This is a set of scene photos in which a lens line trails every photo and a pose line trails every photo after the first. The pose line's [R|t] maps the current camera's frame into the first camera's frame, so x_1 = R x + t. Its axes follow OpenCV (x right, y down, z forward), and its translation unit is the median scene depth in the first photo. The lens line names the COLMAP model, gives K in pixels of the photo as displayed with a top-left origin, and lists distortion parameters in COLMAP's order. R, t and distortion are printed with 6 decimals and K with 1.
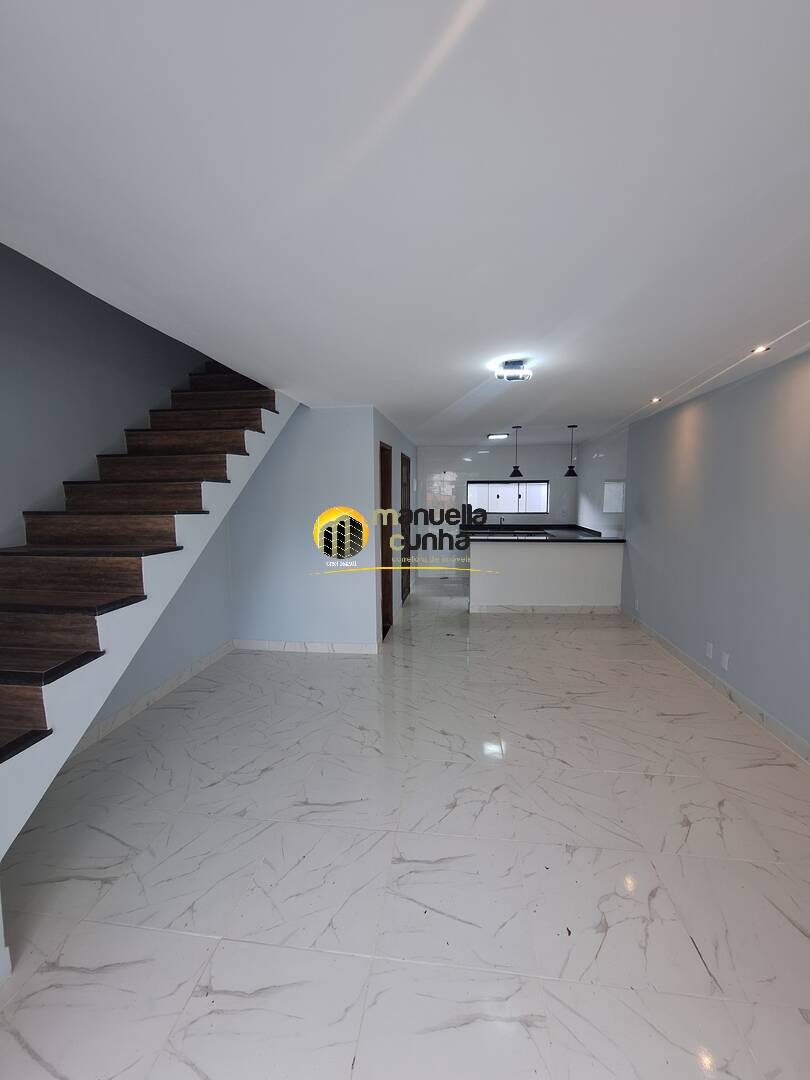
lens RADIAL K [[429.0, 0, 408.1], [0, 429.0, 540.1], [0, 0, 1]] dist [-0.004645, 0.001236]
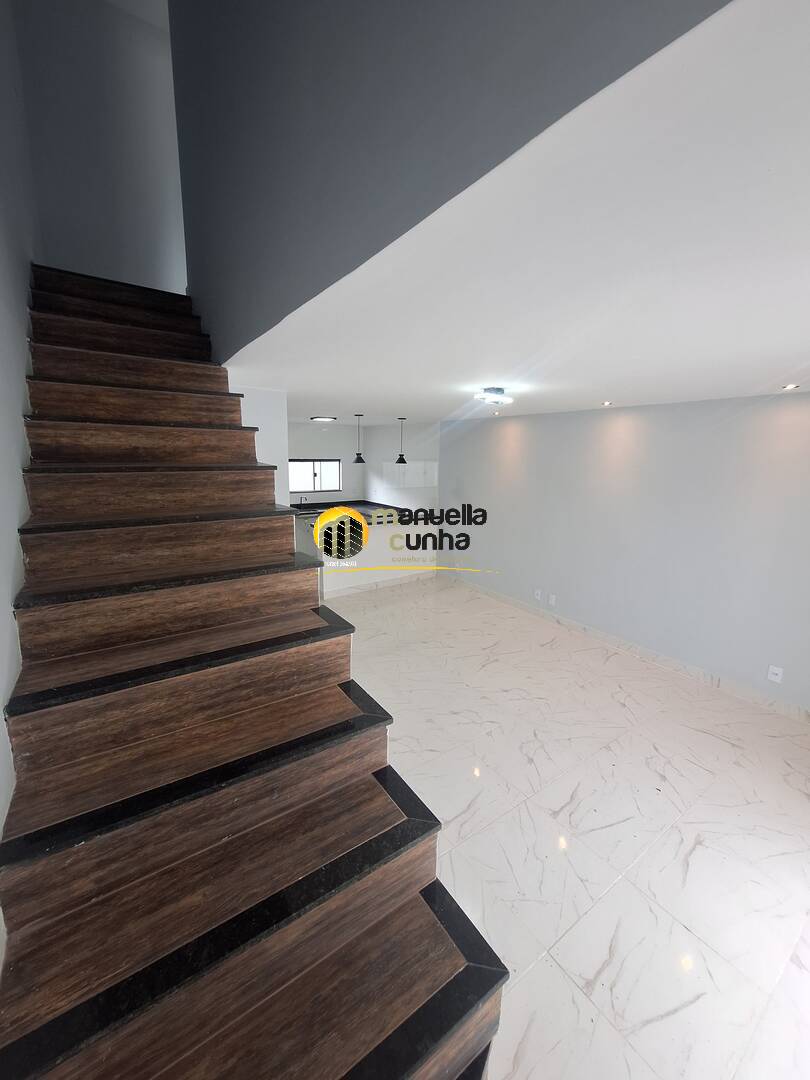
lens RADIAL K [[429.0, 0, 408.3], [0, 429.0, 540.1], [0, 0, 1]] dist [-0.004645, 0.001236]
pose [[0.744916, -0.111168, 0.657832, -0.878096], [0.049312, 0.992497, 0.111884, -0.174833], [-0.665334, -0.050905, 0.744808, 0.316665]]
